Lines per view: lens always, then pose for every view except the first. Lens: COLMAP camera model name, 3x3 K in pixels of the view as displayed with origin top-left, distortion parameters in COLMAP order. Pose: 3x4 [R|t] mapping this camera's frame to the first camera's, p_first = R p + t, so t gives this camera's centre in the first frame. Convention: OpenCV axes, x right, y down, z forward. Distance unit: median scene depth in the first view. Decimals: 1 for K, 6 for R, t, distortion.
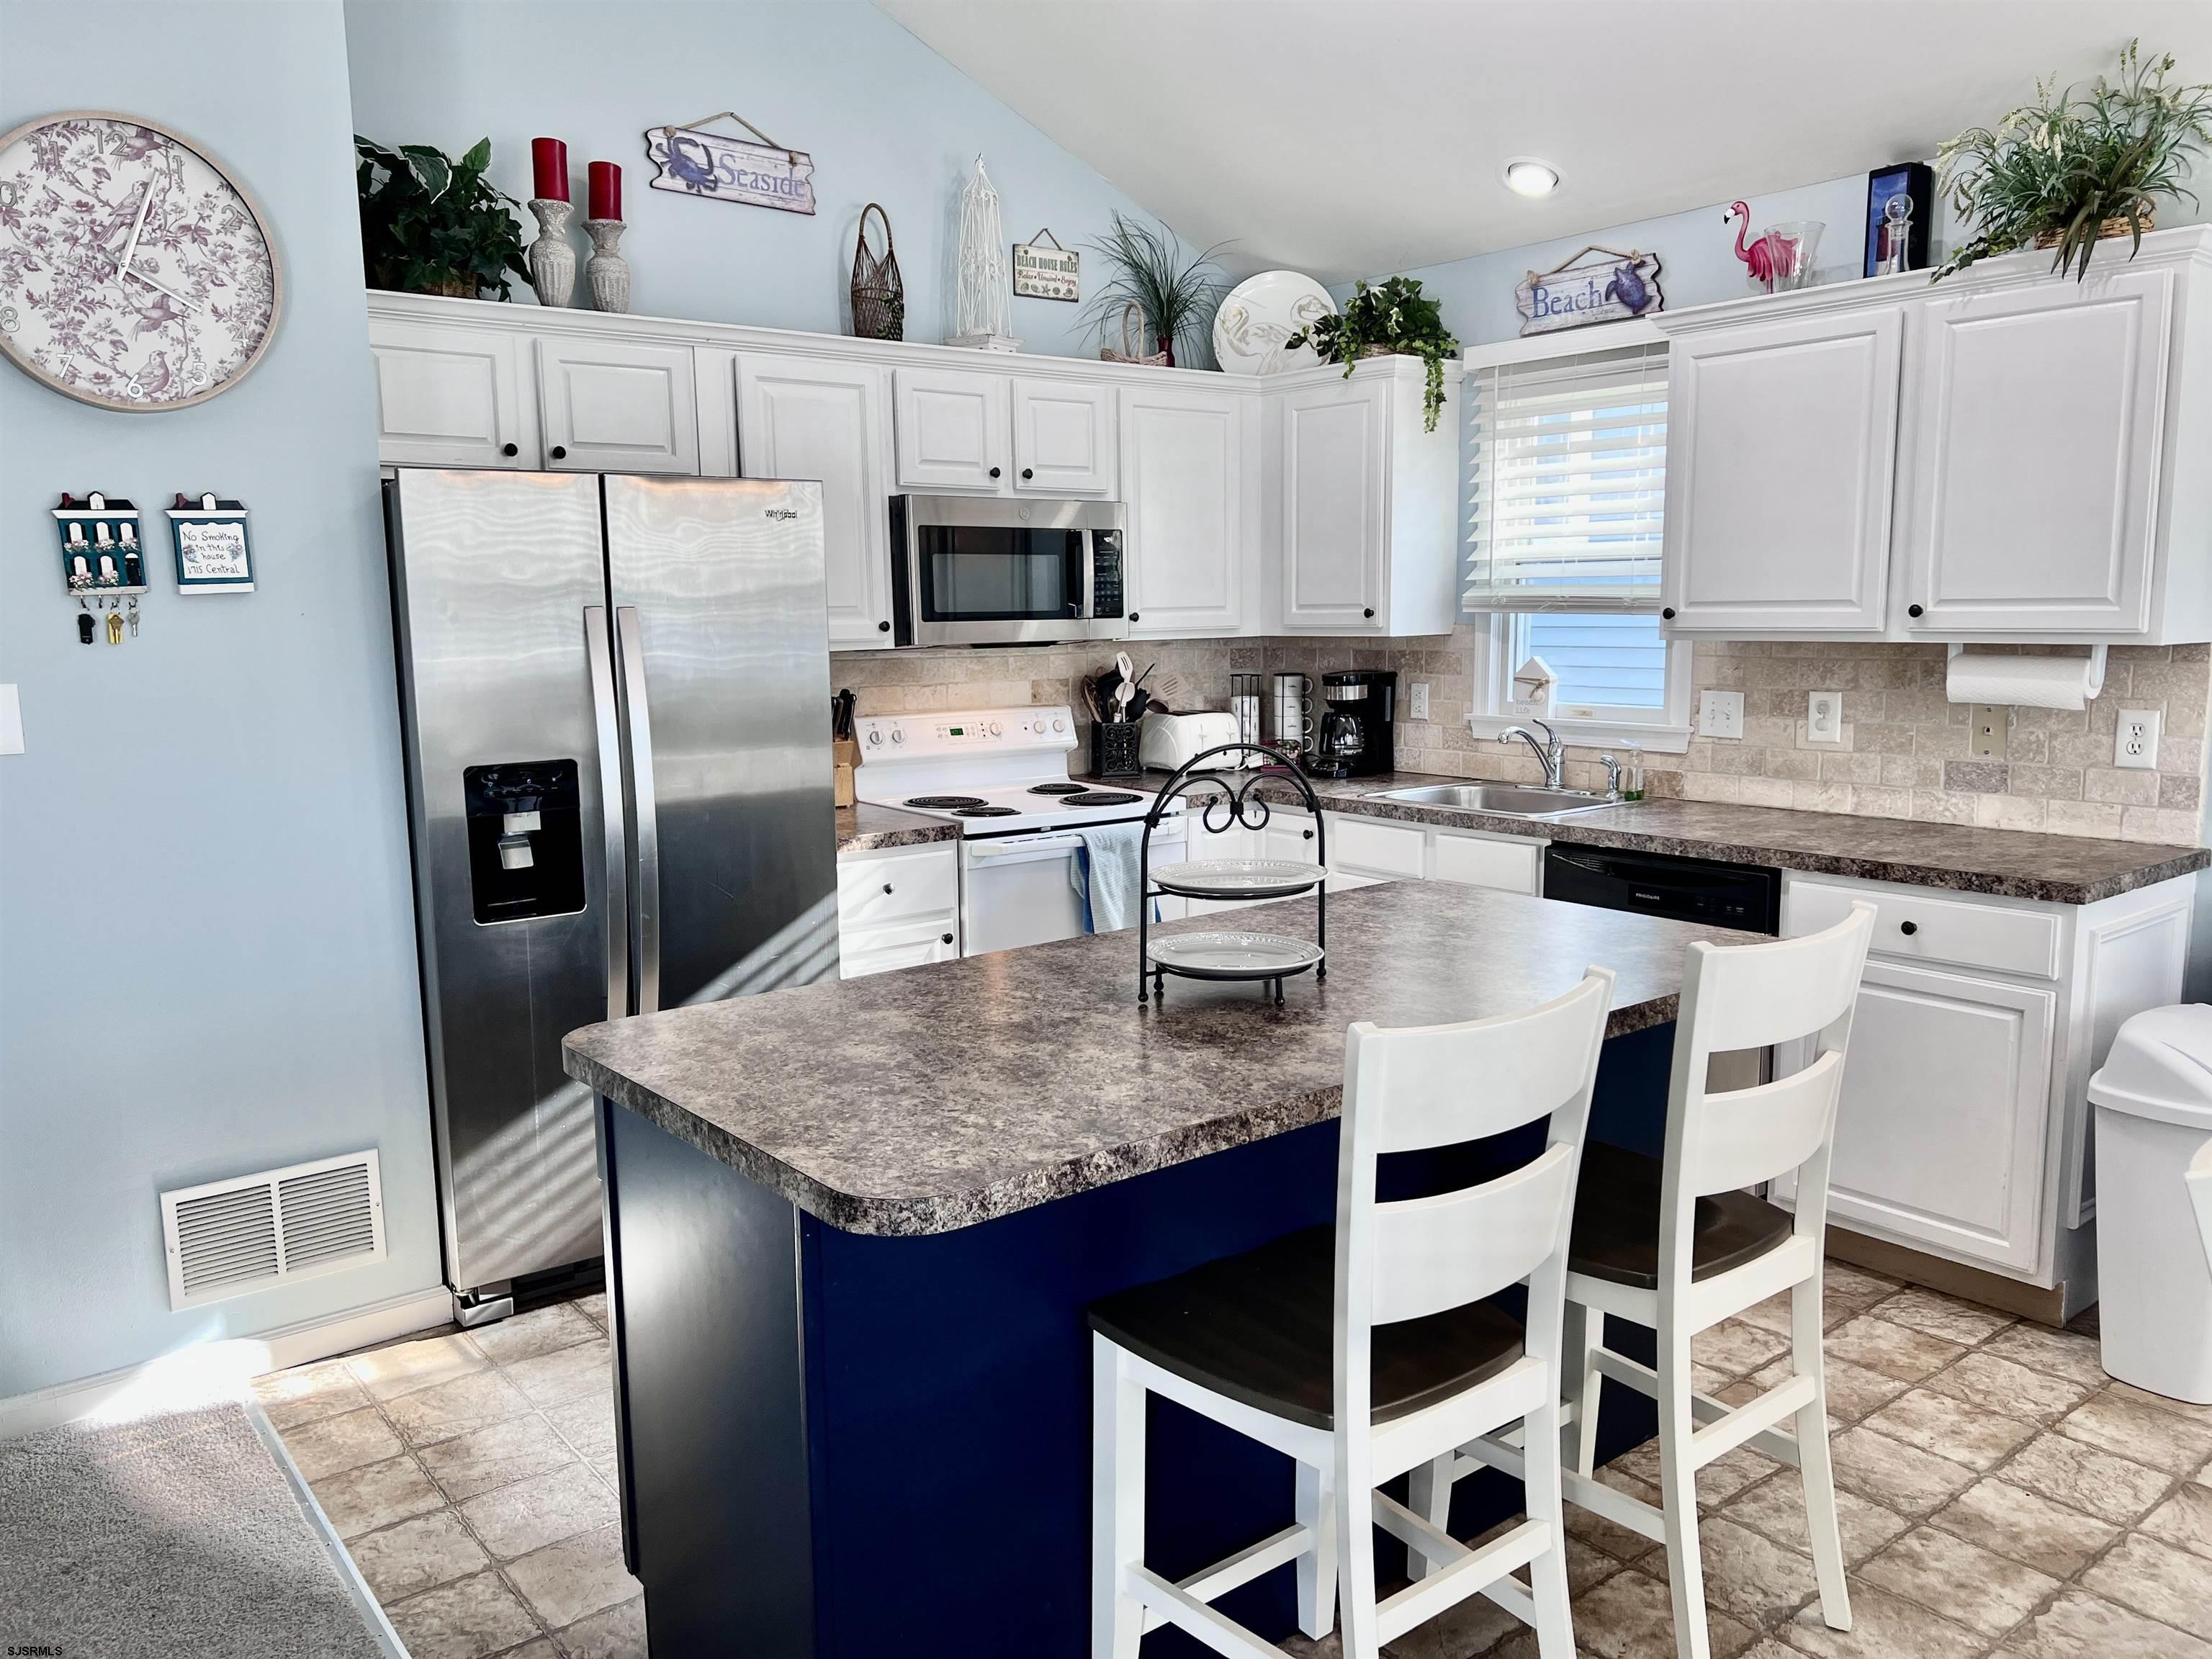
lens RADIAL K [[1651.5, 0, 1122.8], [0, 1651.5, 830.7], [0, 0, 1]] dist [0.036659, -0.065853]
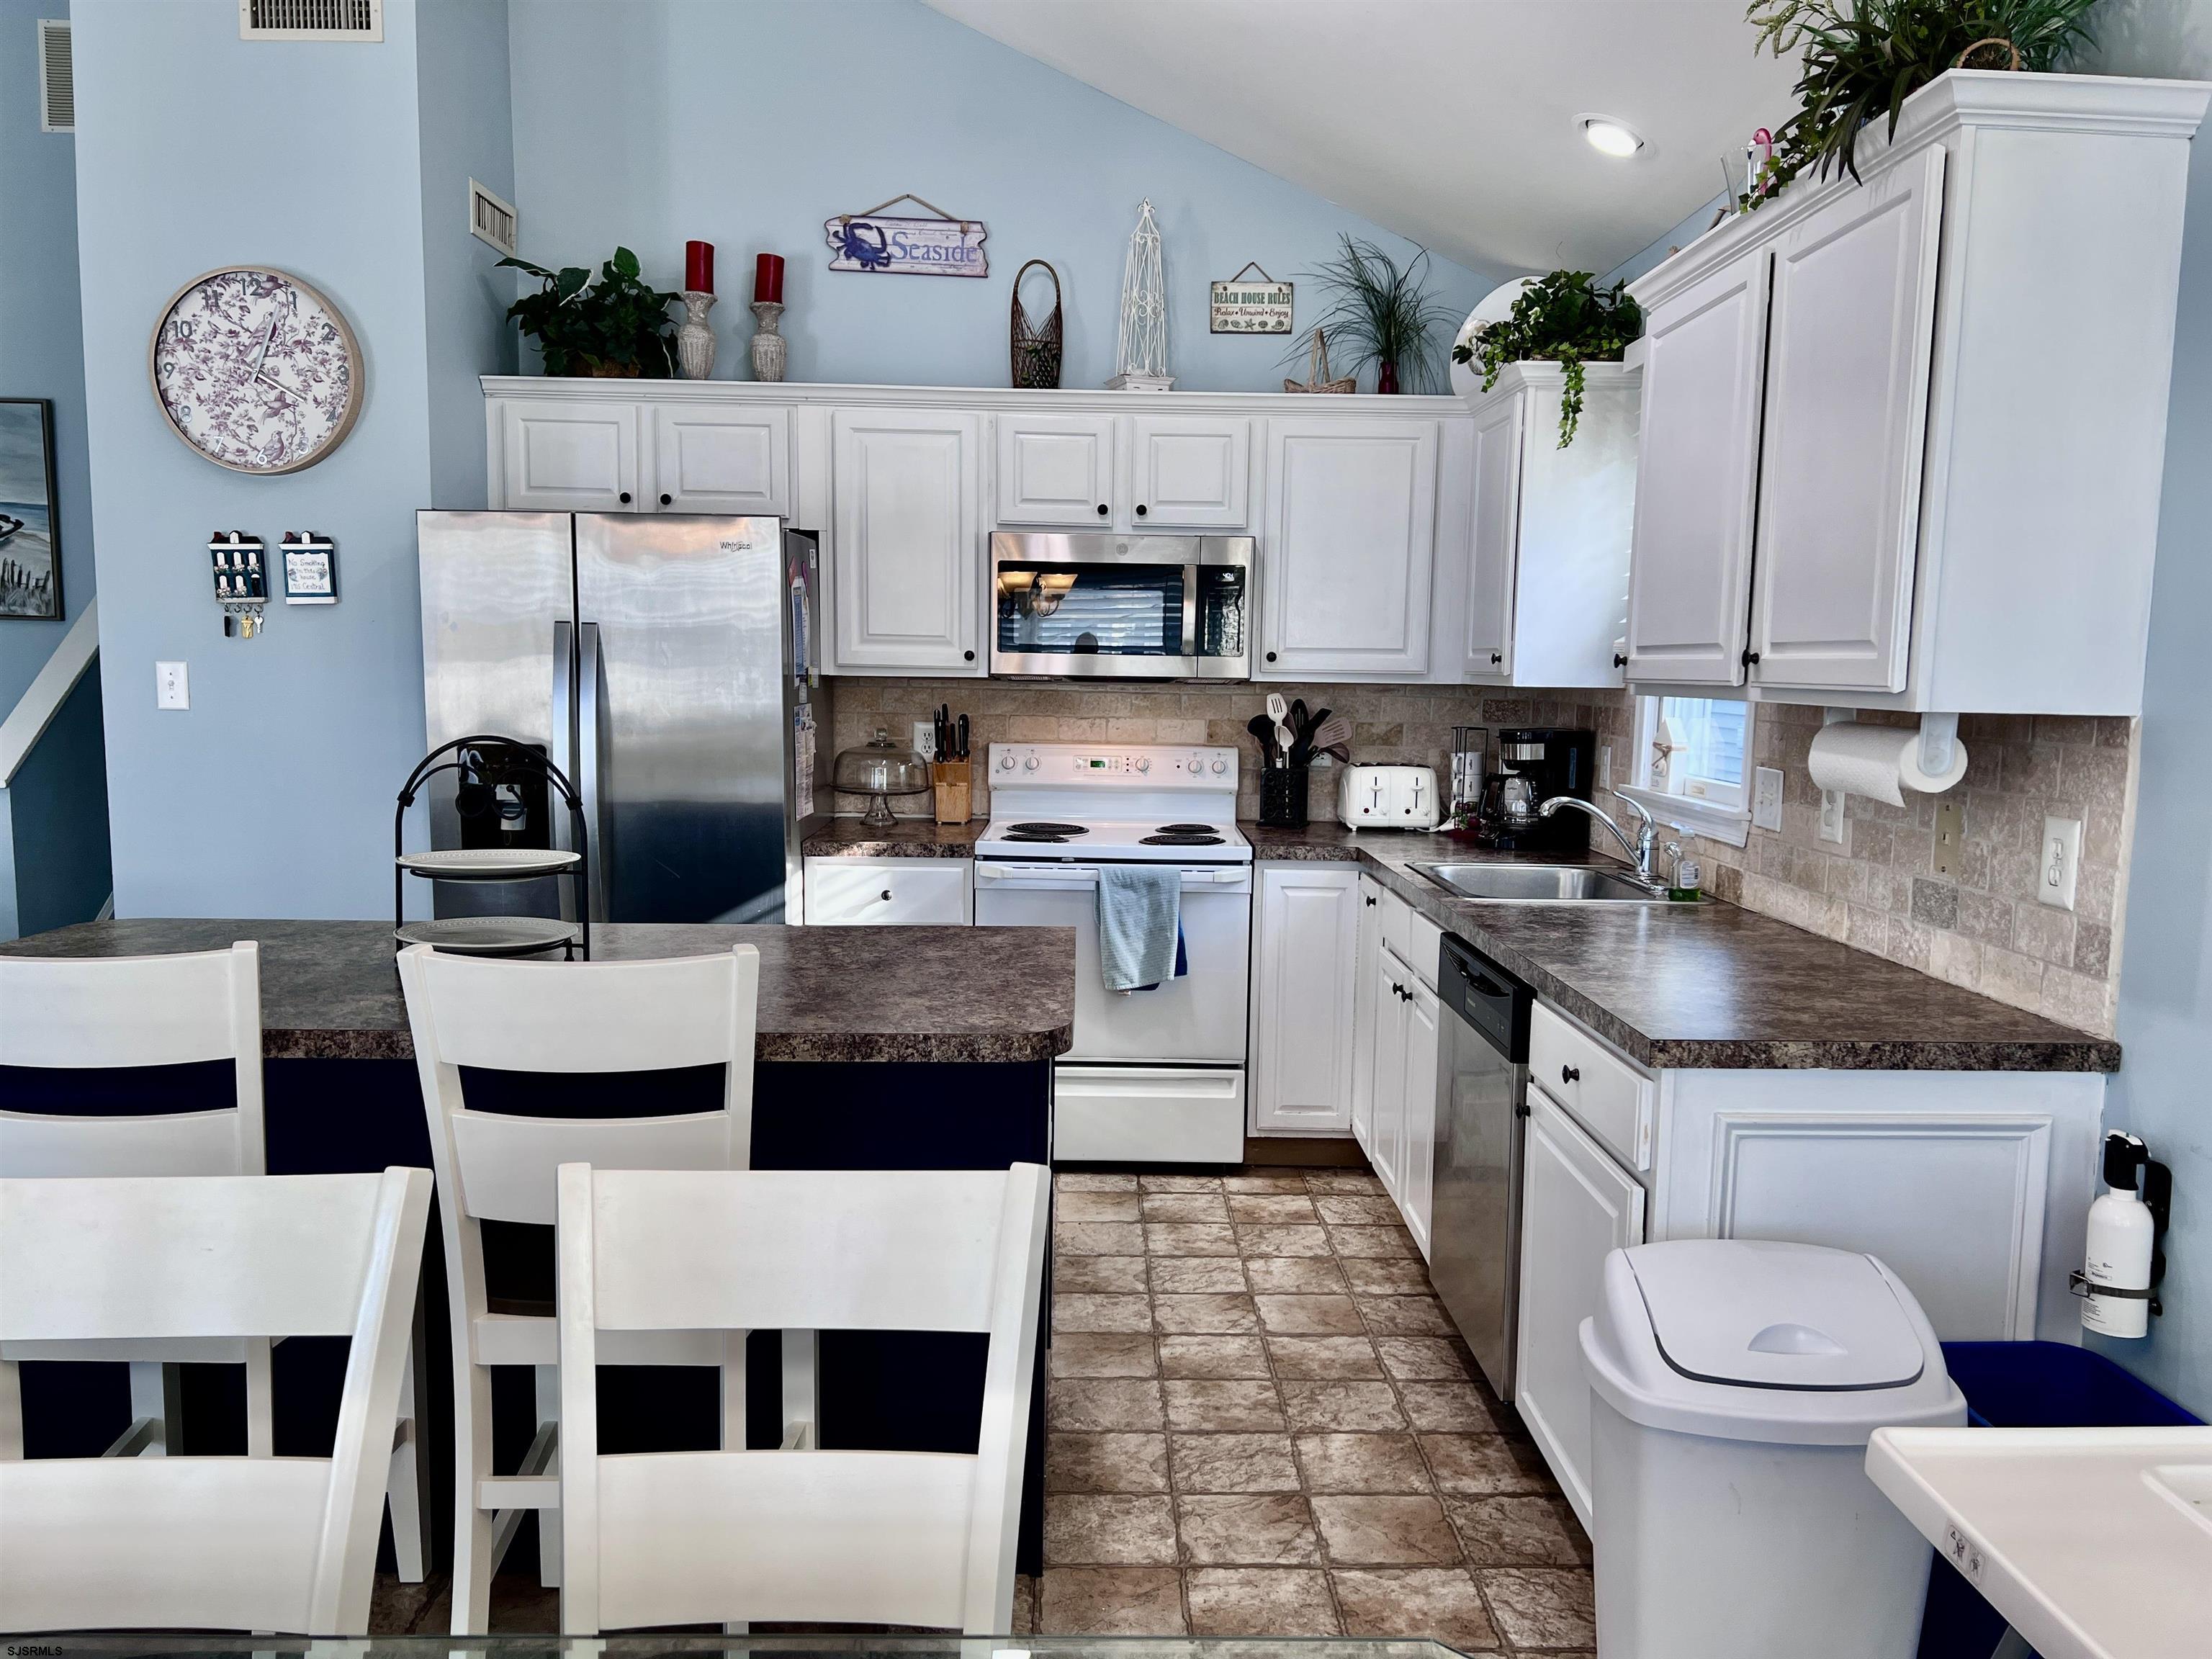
lens RADIAL K [[1651.5, 0, 1120.0], [0, 1651.5, 842.0], [0, 0, 1]] dist [0.036659, -0.065853]
pose [[0.794914, 0.093411, -0.599489, 0.667228], [-0.113258, 0.993555, 0.004634, -0.023052], [0.596058, 0.064213, 0.800370, 0.246787]]
